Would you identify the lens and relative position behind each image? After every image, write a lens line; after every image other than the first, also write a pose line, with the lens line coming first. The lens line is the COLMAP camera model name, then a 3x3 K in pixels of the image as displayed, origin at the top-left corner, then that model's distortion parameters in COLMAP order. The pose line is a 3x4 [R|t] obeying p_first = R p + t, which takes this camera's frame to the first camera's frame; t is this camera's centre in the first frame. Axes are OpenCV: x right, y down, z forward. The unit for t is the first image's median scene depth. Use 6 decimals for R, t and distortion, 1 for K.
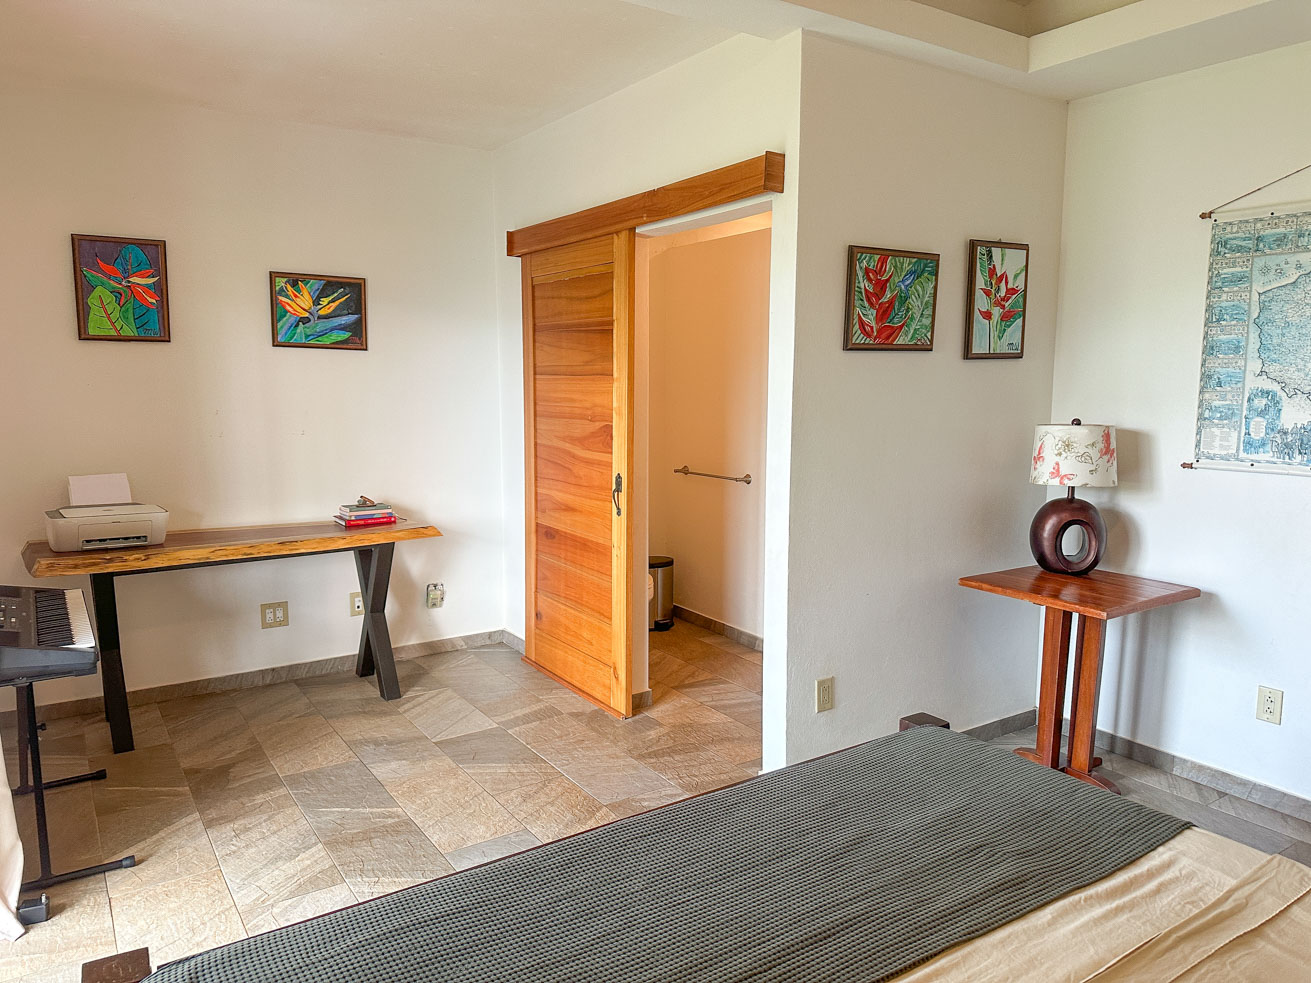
lens RADIAL K [[930.1, 0, 663.3], [0, 930.1, 496.9], [0, 0, 1]] dist [0.042010, -0.048496]
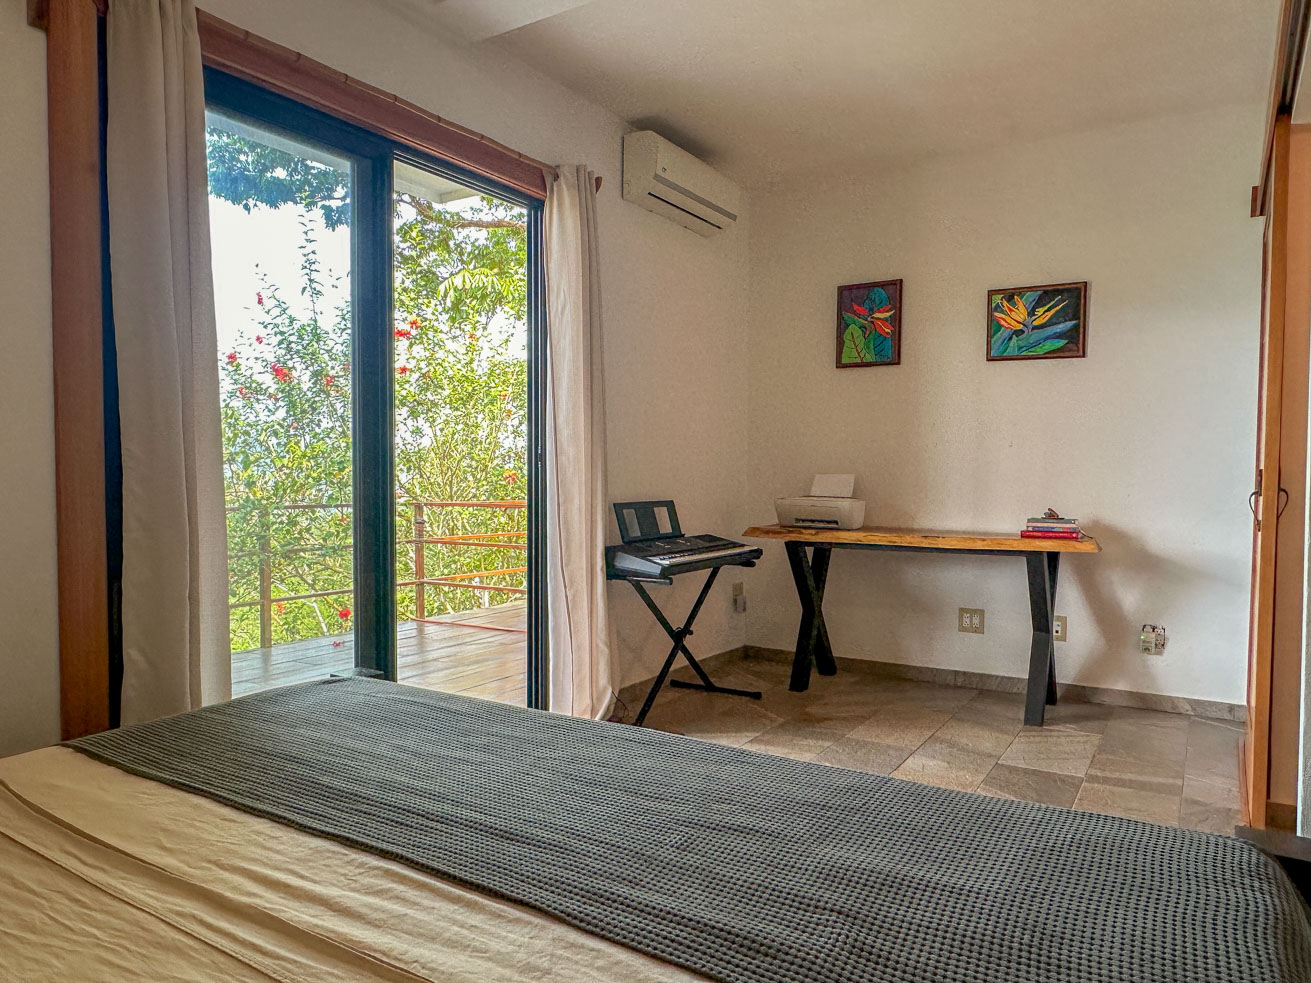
lens RADIAL K [[888.6, 0, 652.0], [0, 888.6, 496.2], [0, 0, 1]] dist [0.016642, 0.002331]
pose [[0.402671, 0.024700, -0.915012, 0.348562], [-0.125211, 0.991725, -0.028331, 0.064222], [0.906740, 0.125978, 0.402432, 0.279724]]
